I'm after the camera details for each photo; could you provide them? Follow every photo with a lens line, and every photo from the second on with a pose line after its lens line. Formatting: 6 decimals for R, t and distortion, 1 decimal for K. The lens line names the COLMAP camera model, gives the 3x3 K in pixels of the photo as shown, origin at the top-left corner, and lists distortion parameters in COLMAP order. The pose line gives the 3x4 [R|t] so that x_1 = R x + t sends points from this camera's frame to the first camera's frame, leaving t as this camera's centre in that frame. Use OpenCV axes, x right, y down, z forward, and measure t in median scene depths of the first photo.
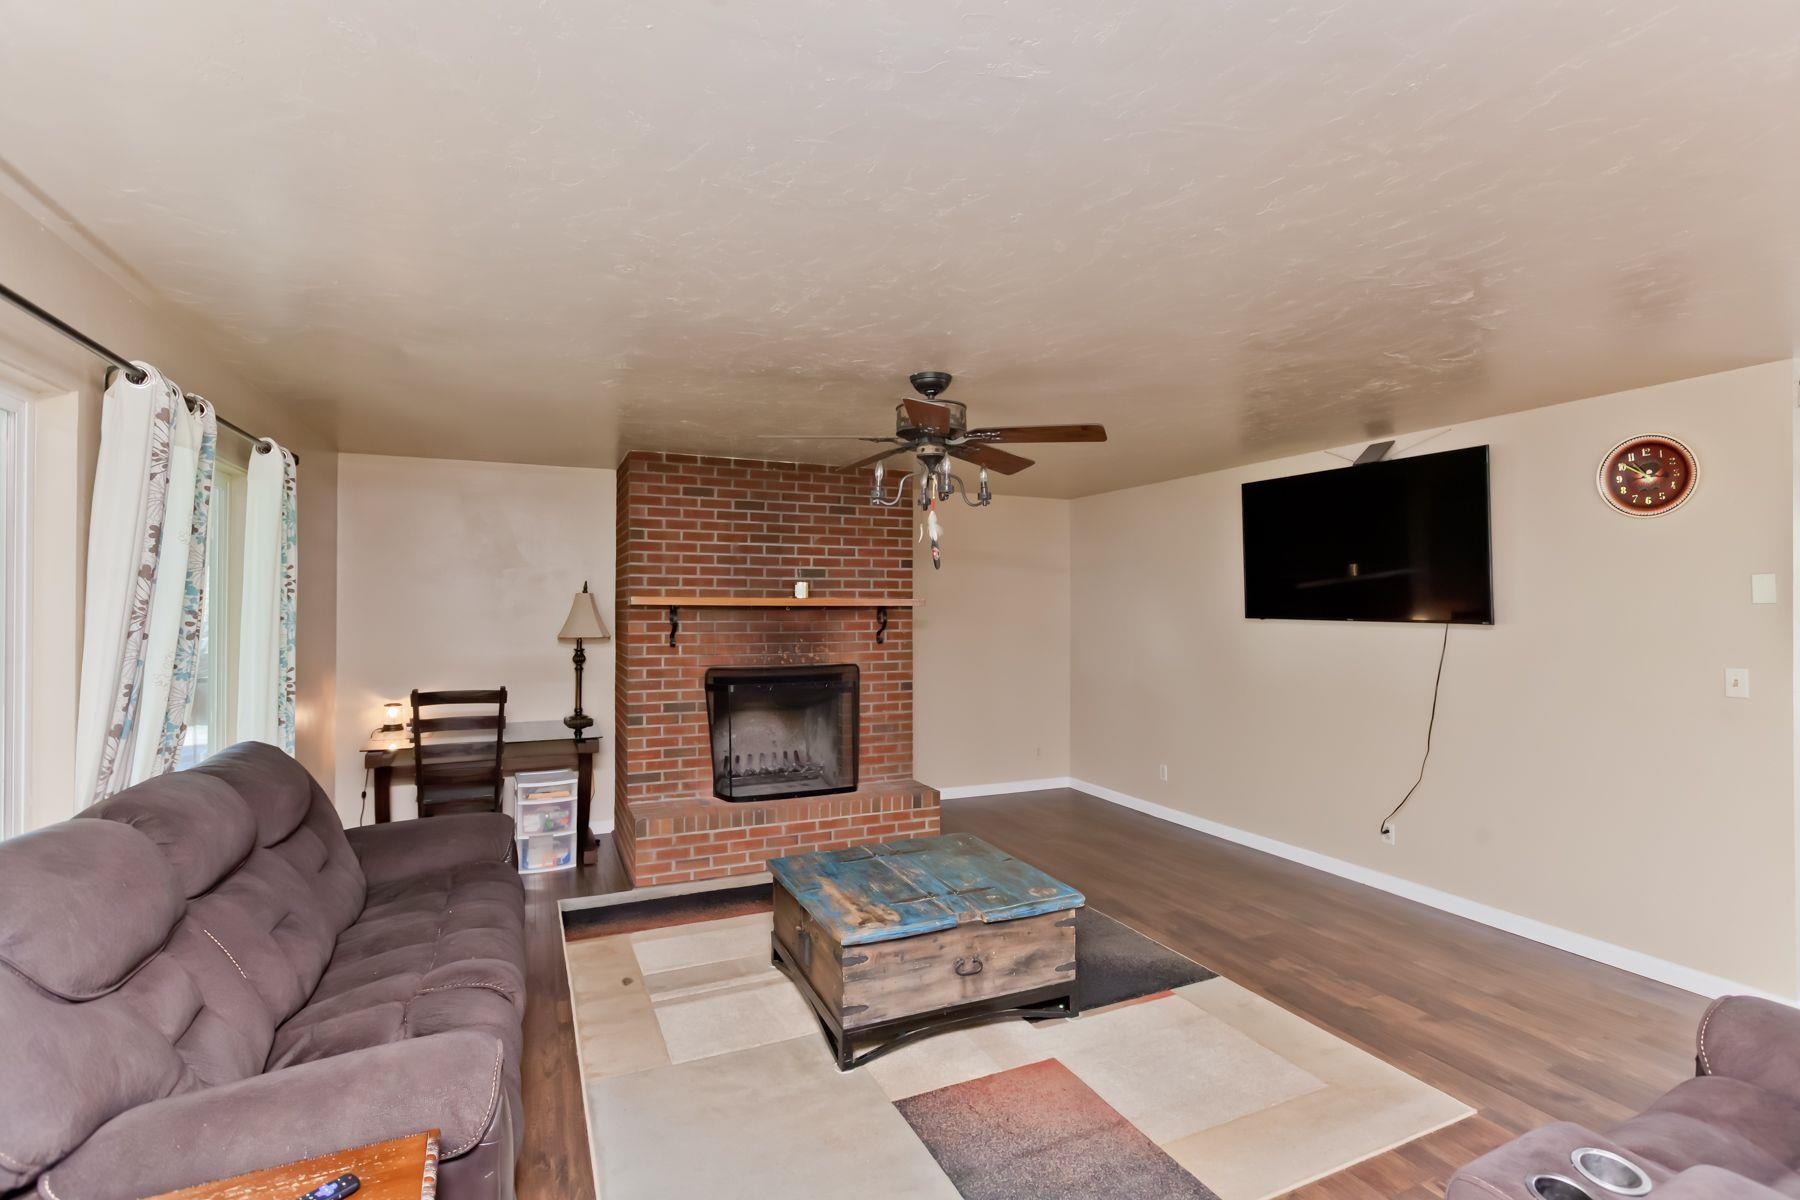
lens RADIAL K [[838.9, 0, 901.6], [0, 838.9, 601.4], [0, 0, 1]] dist [-0.003619, 0.000490]
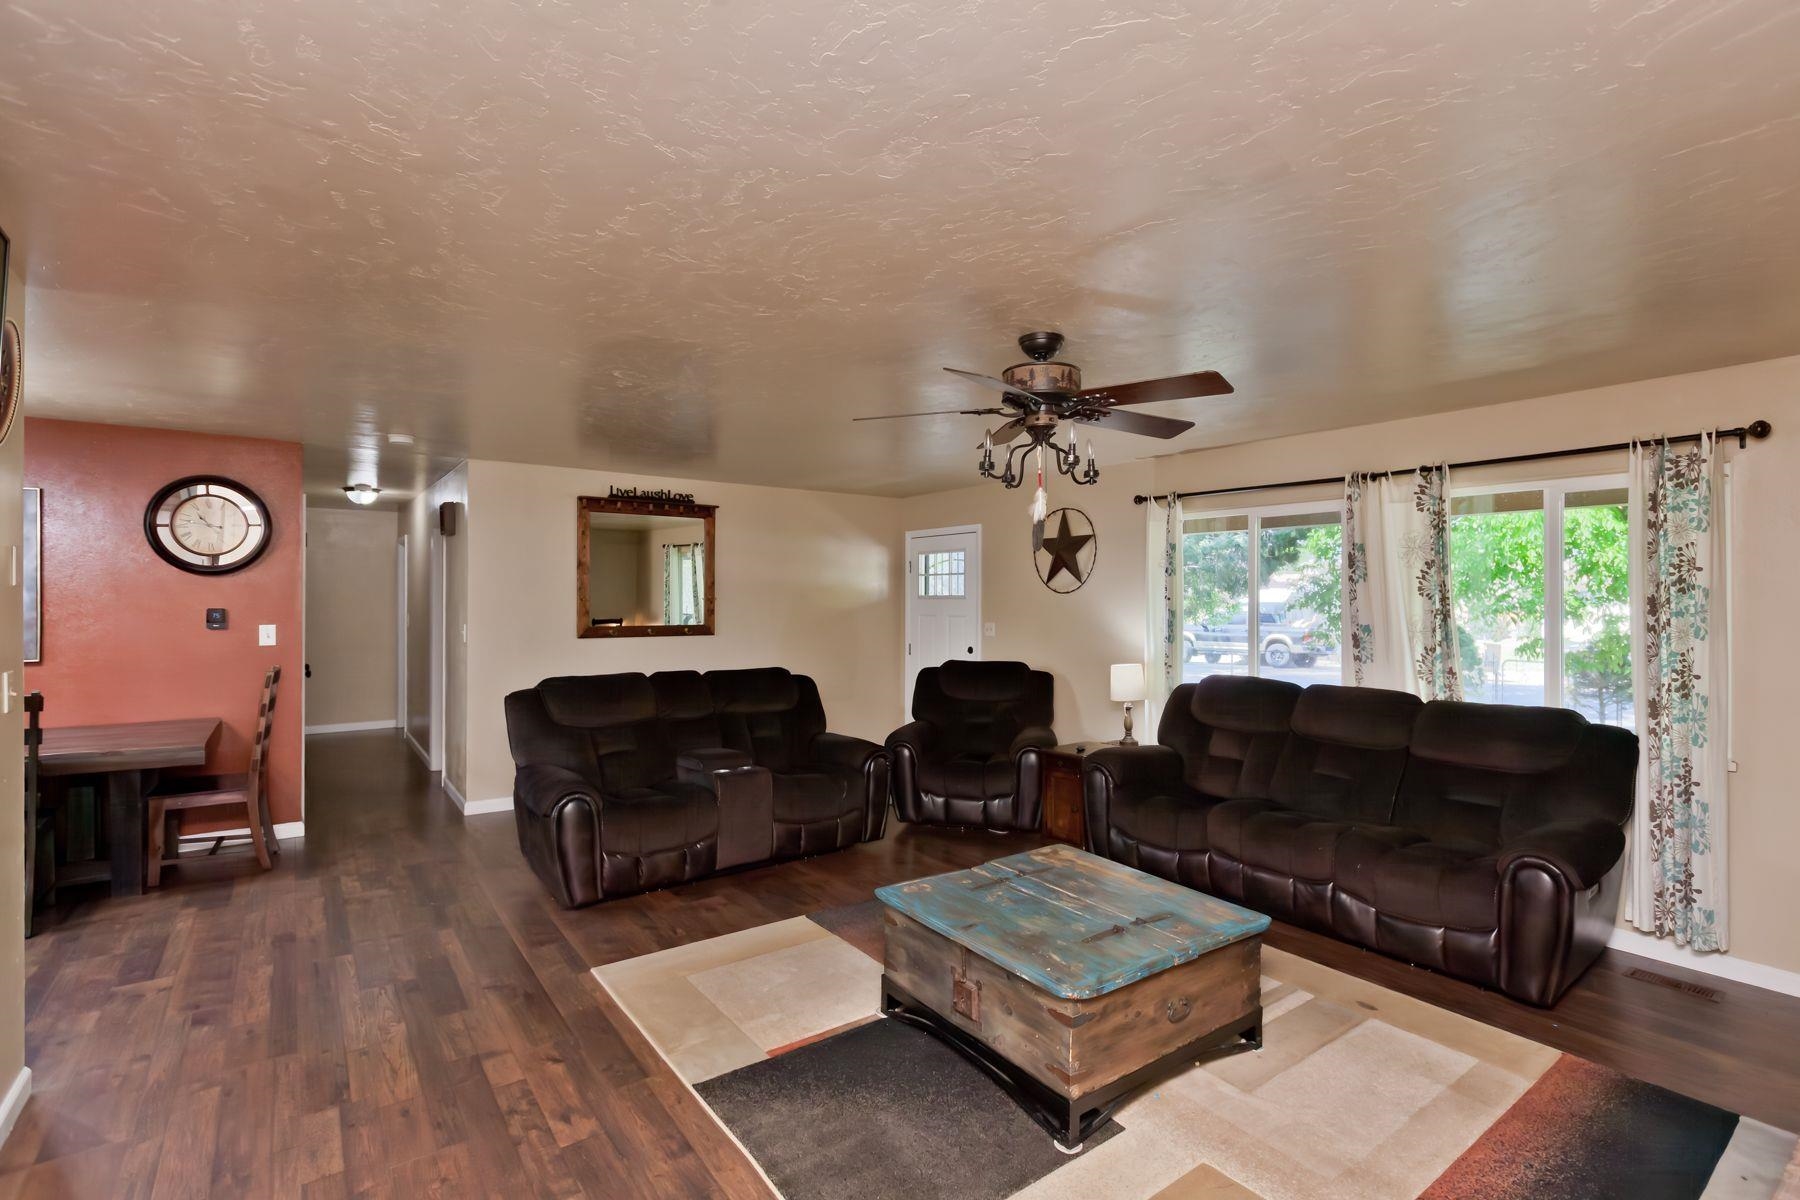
lens RADIAL K [[838.9, 0, 898.5], [0, 838.9, 596.0], [0, 0, 1]] dist [-0.003619, 0.000490]
pose [[-0.978468, -0.003429, -0.206369, 0.261980], [-0.002573, 0.999987, -0.004415, 0.009315], [0.206382, -0.003789, -0.978464, 1.302193]]
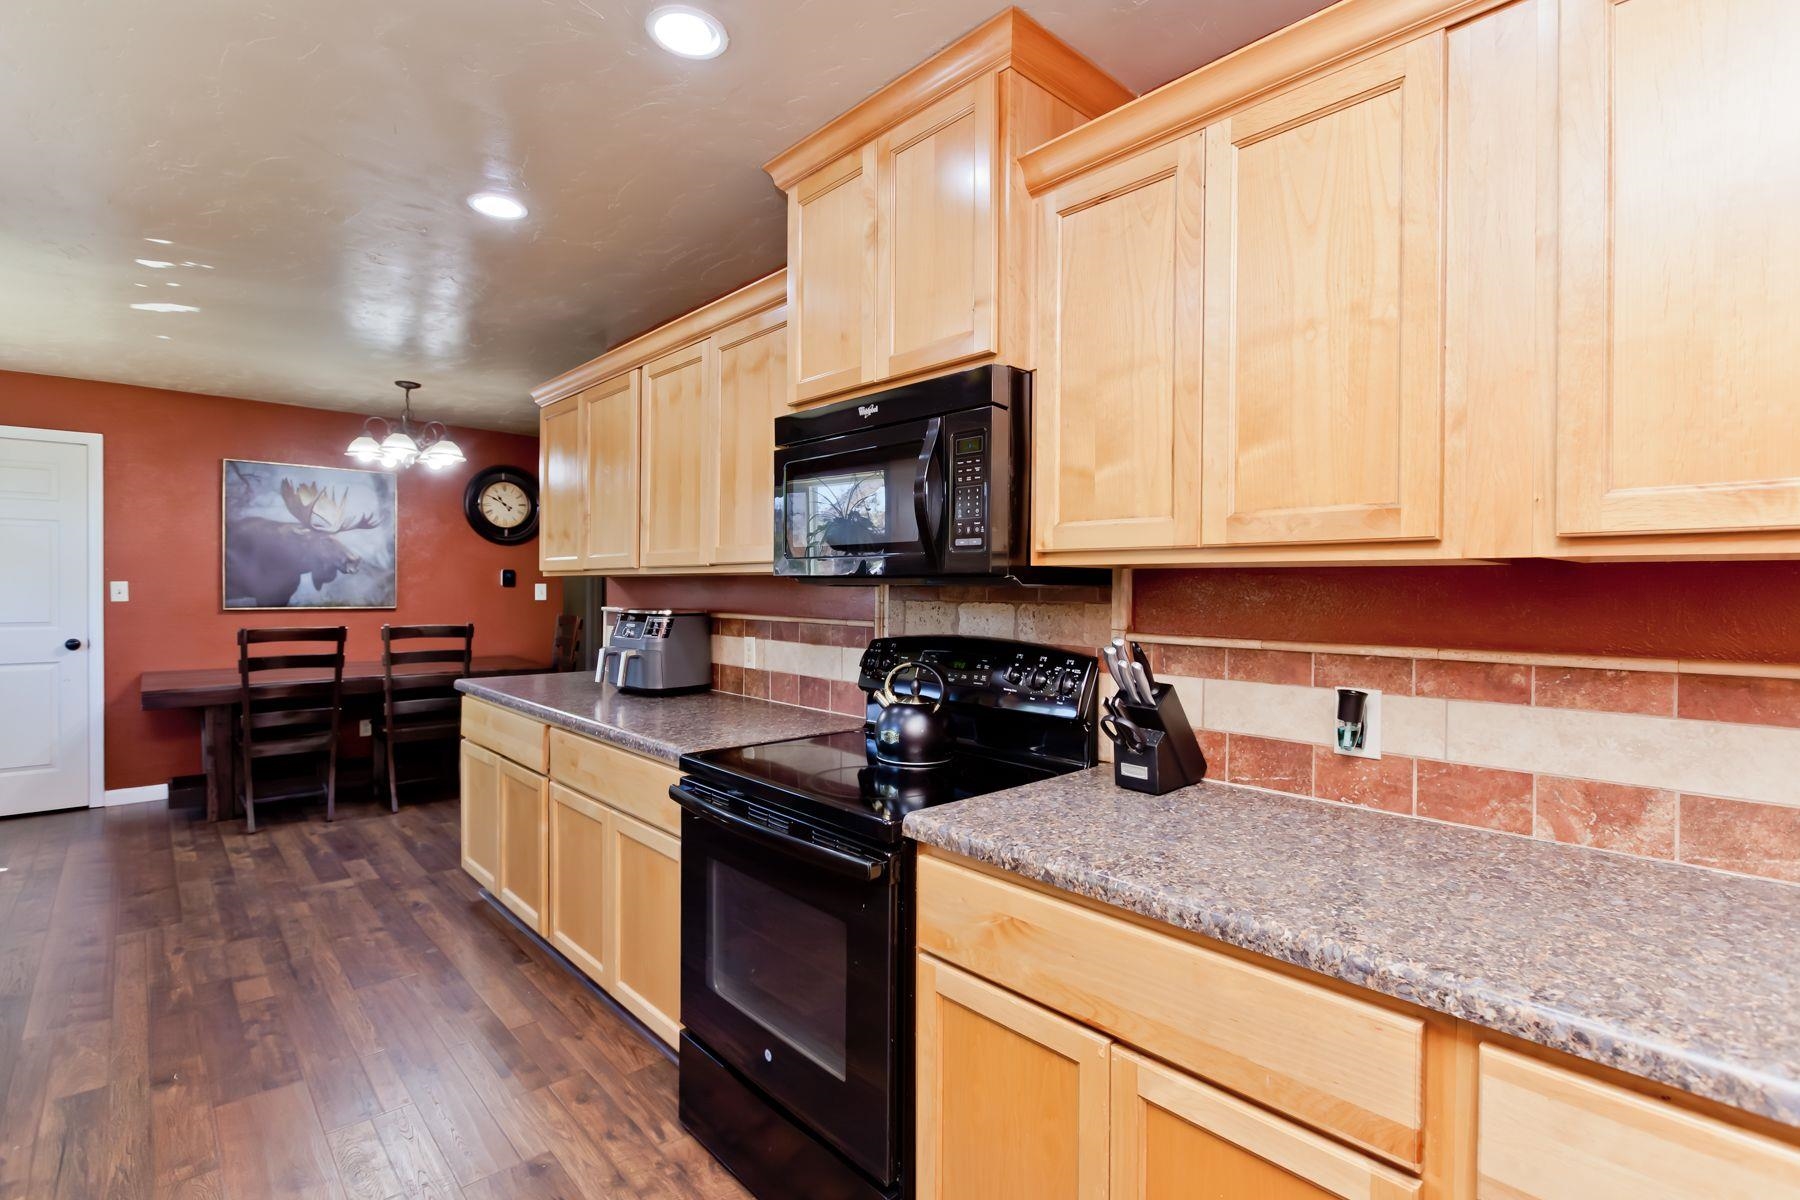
lens RADIAL K [[838.9, 0, 910.2], [0, 838.9, 598.9], [0, 0, 1]] dist [-0.003619, 0.000490]
pose [[-0.950369, -0.006880, -0.311049, 0.689541], [-0.007869, 0.999967, 0.001923, 0.061241], [0.311026, 0.004275, -0.950392, 1.573472]]
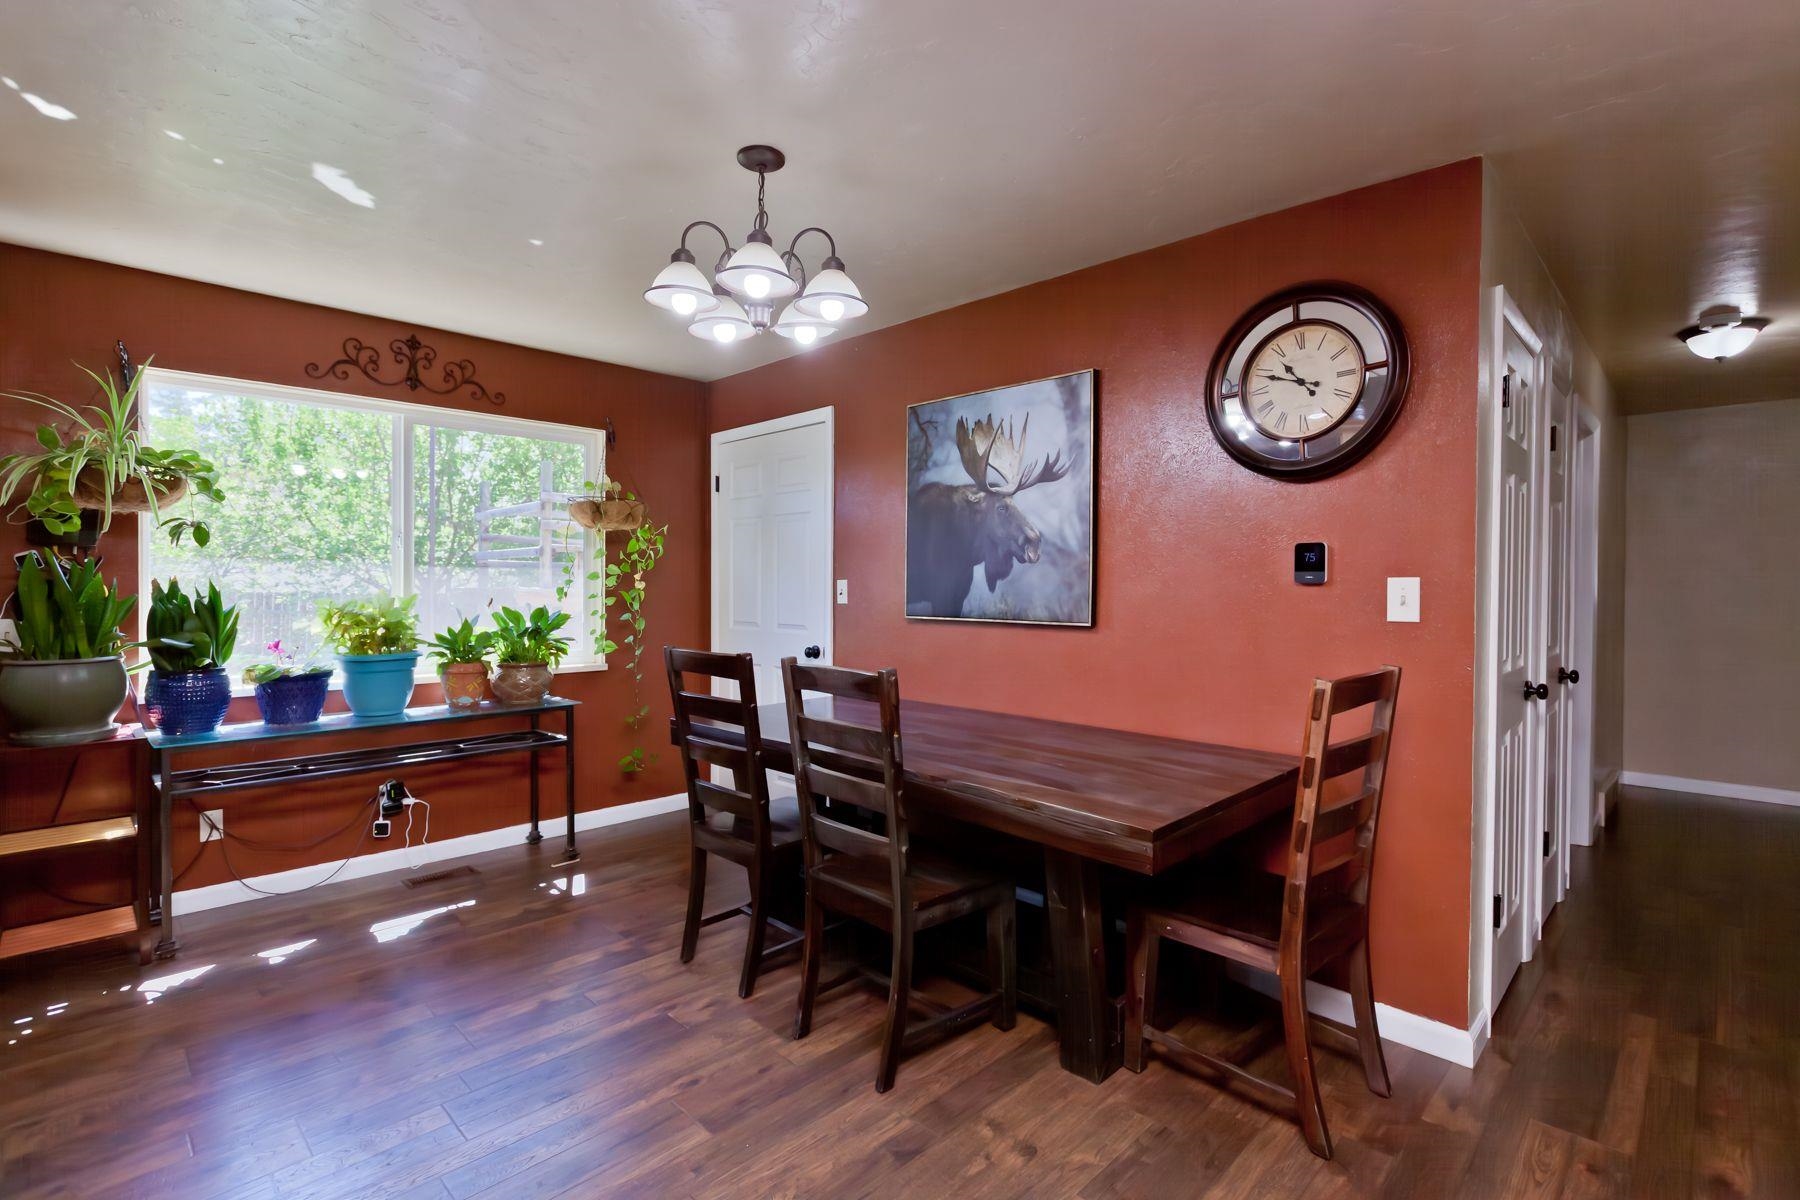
lens RADIAL K [[838.9, 0, 894.2], [0, 838.9, 588.7], [0, 0, 1]] dist [-0.003619, 0.000490]
pose [[-0.362679, -0.011093, 0.931848, 0.480775], [-0.013439, 0.999887, 0.006672, 0.051653], [-0.931817, -0.010103, -0.362787, 0.537684]]
